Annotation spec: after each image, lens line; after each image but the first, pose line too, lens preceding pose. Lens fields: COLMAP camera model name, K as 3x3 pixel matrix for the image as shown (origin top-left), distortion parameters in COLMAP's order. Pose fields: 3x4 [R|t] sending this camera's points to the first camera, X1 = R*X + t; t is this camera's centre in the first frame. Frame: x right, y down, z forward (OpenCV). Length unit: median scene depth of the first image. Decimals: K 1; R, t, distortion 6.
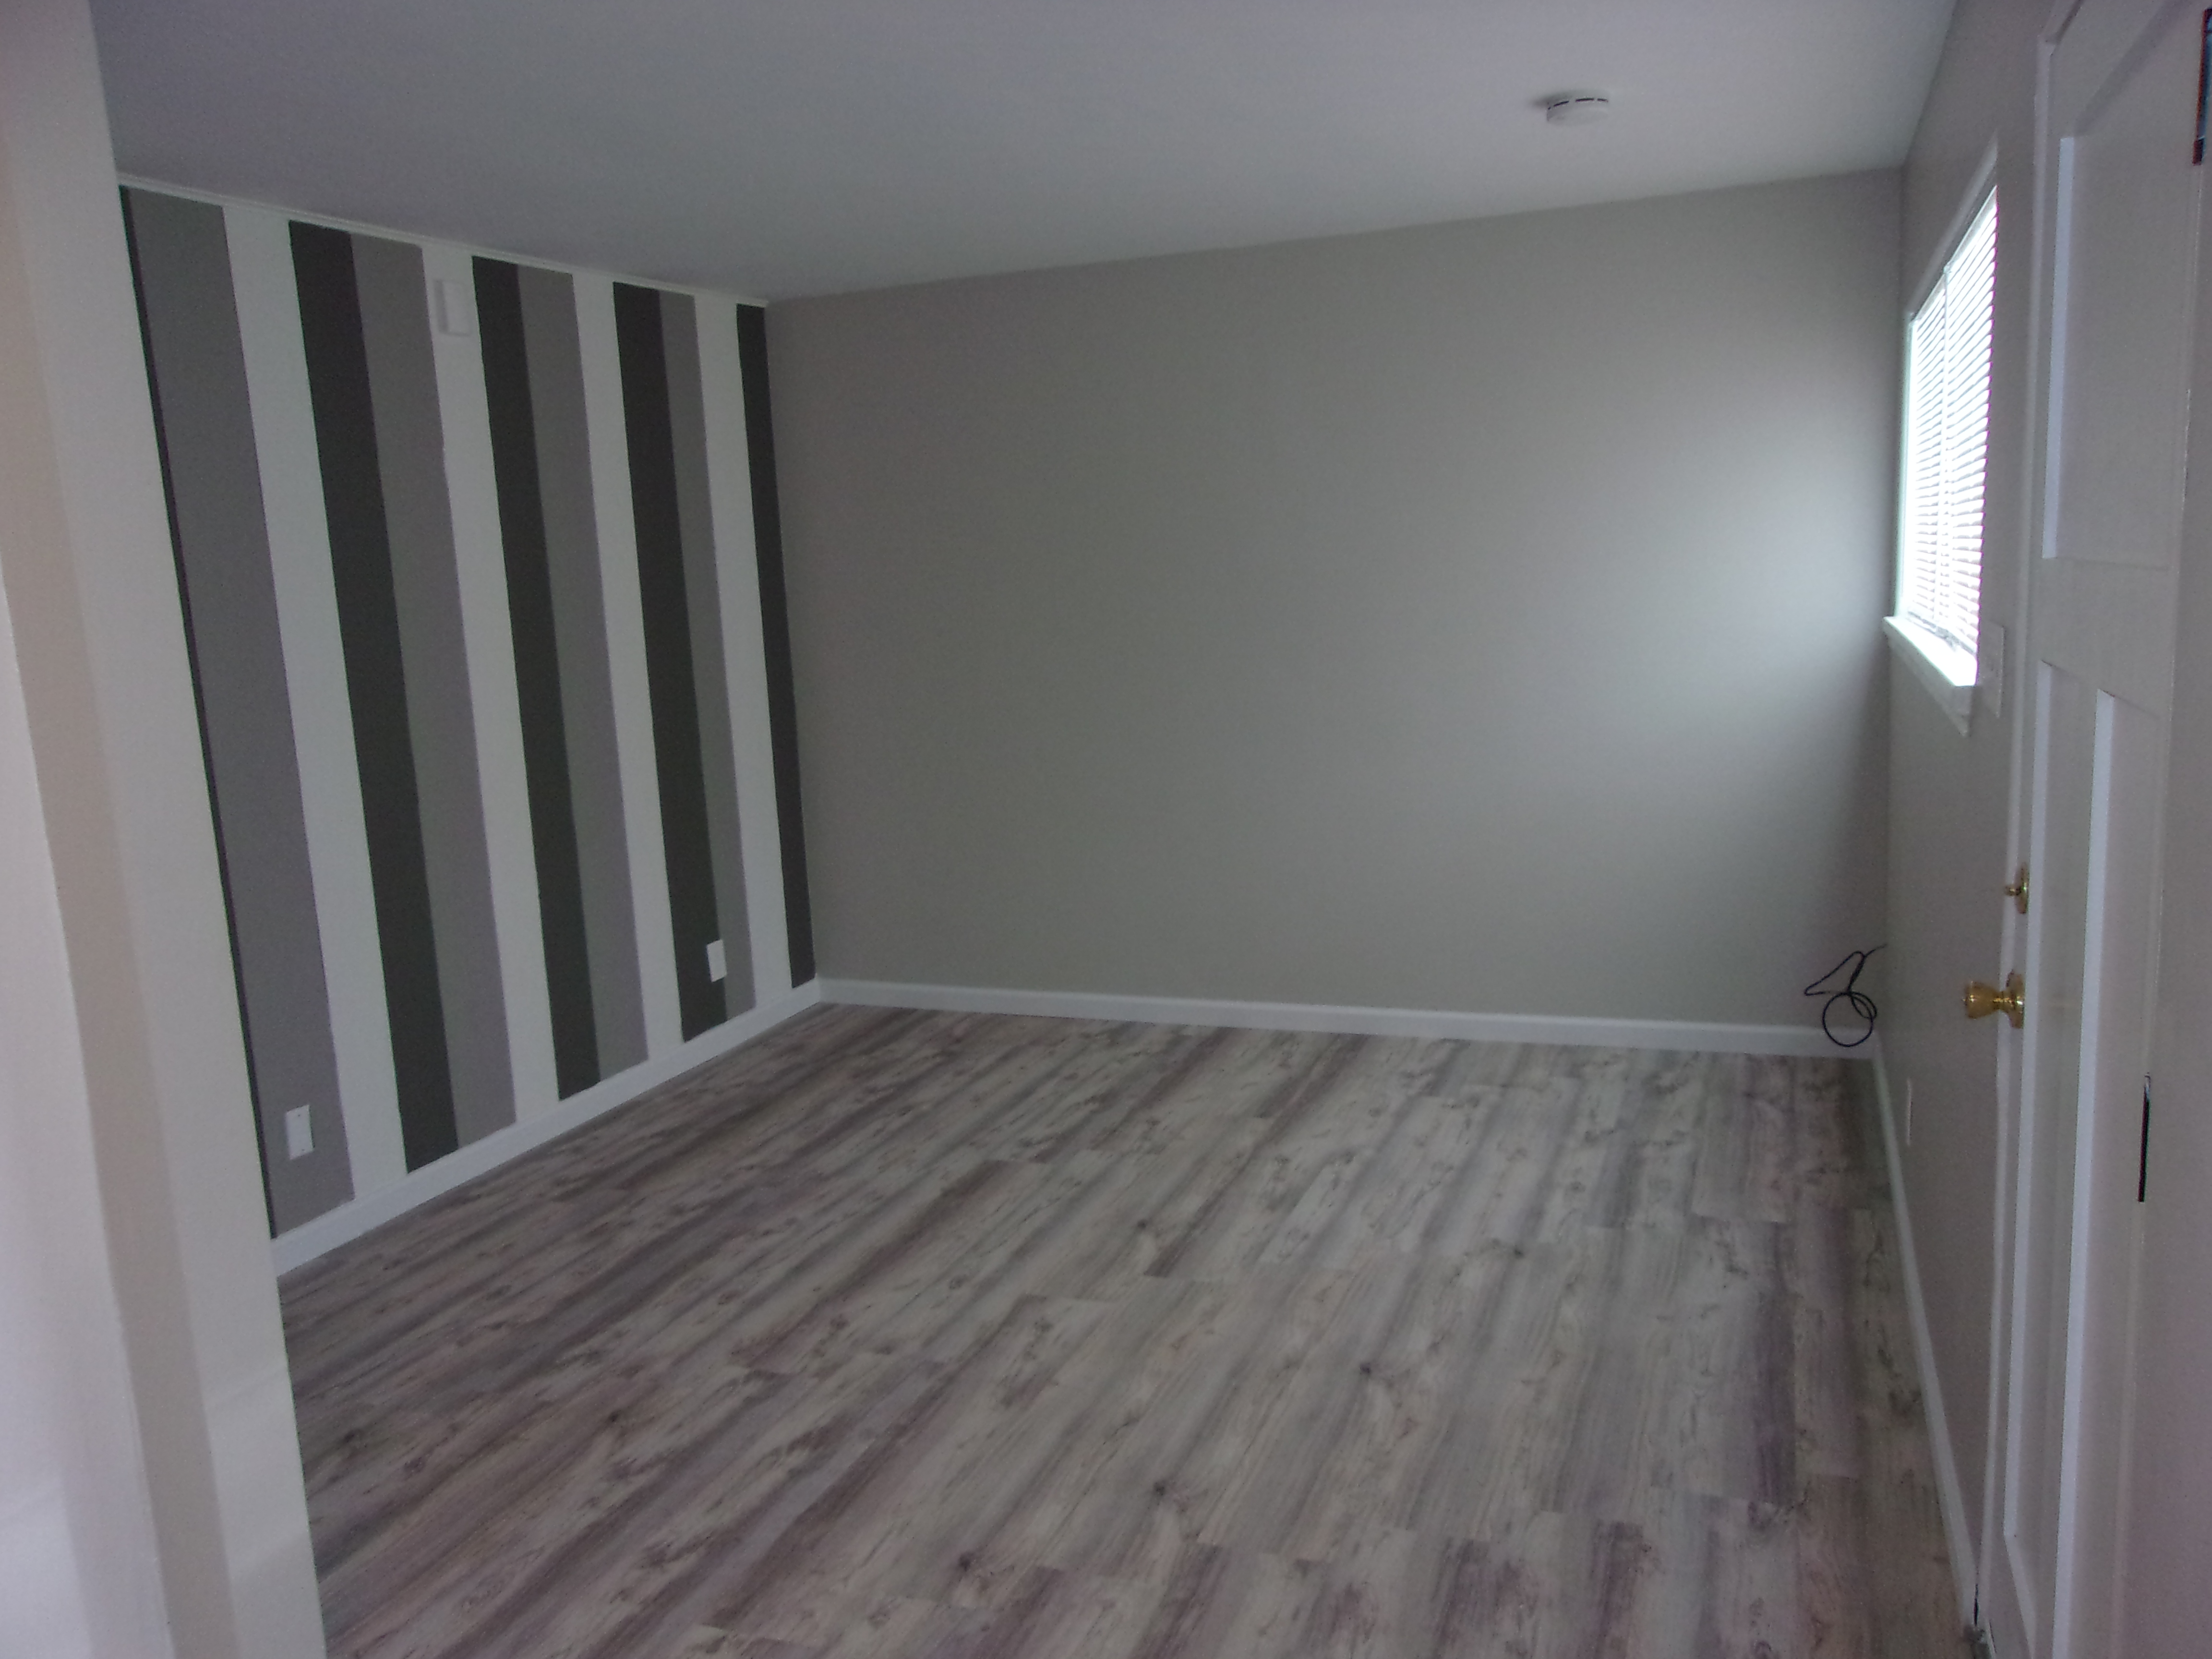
lens RADIAL K [[1724.6, 0, 1109.7], [0, 1724.6, 918.3], [0, 0, 1]] dist [-0.005725, -0.000476]
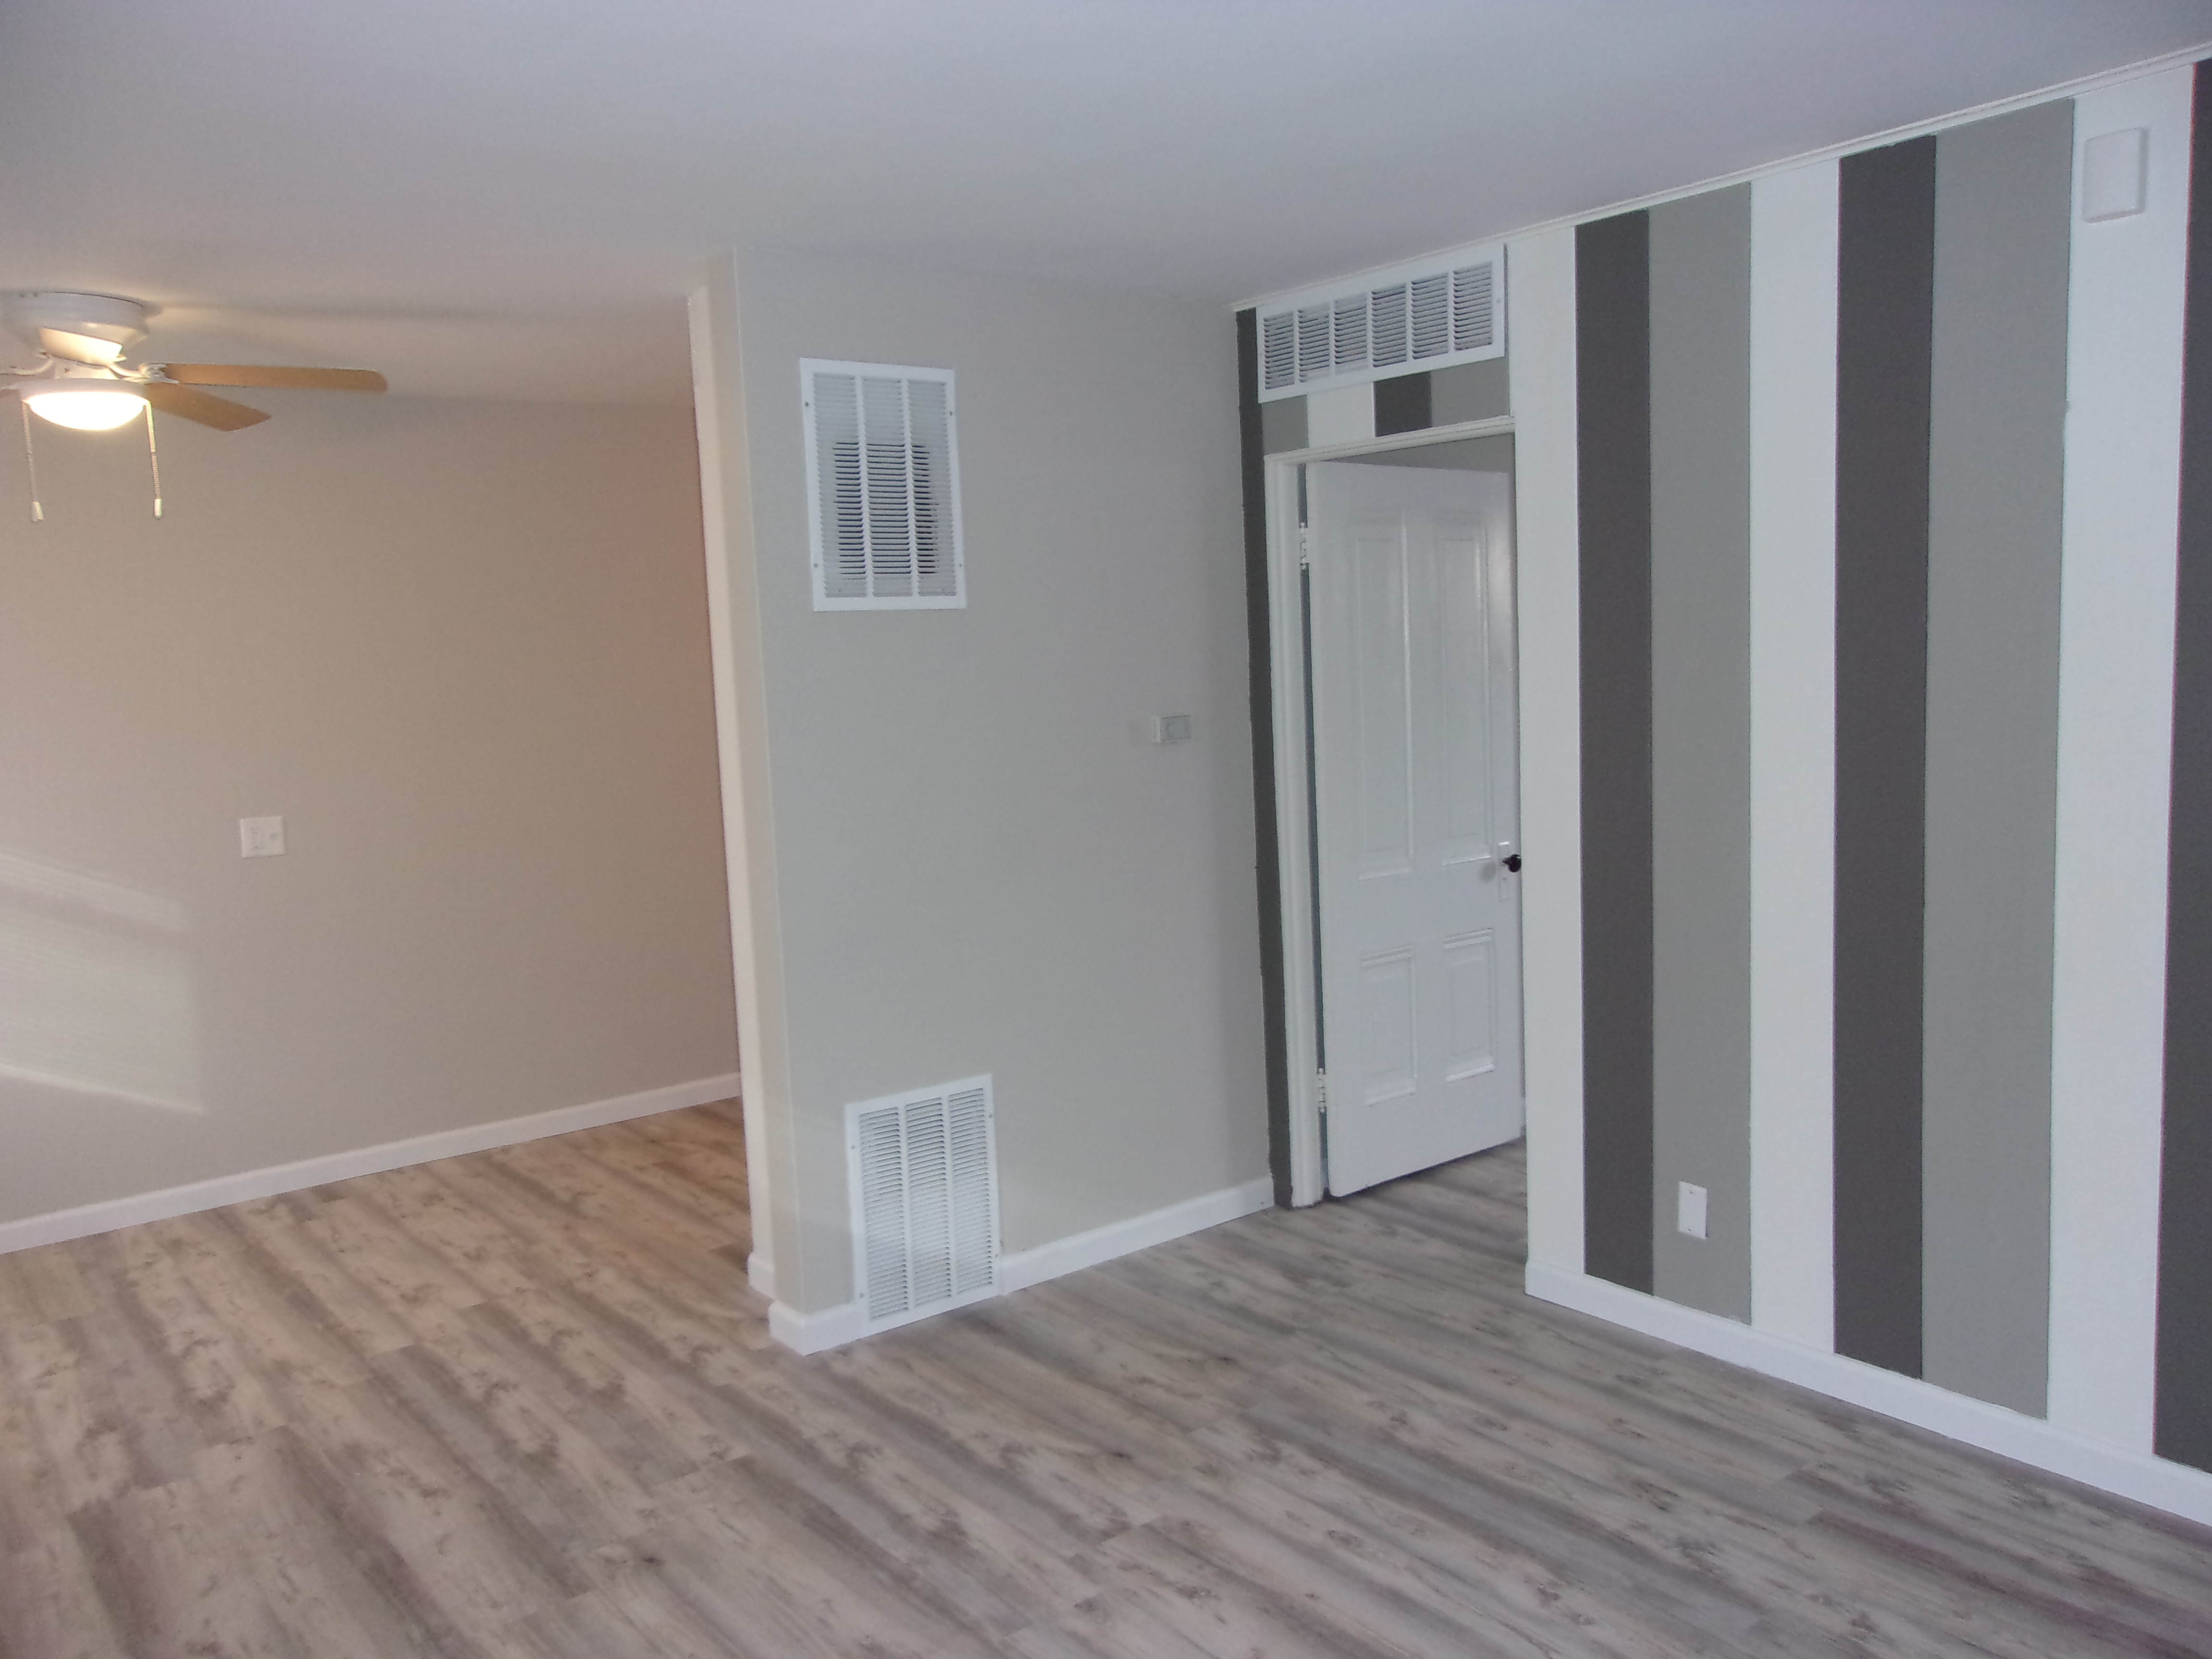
lens RADIAL K [[1762.7, 0, 1106.0], [0, 1762.7, 847.0], [0, 0, 1]] dist [0.030014, 0.010363]
pose [[-0.515188, 0.180125, -0.837936, 0.544586], [-0.103158, 0.957527, 0.269257, -0.347357], [0.850847, 0.225158, -0.474725, 1.420941]]
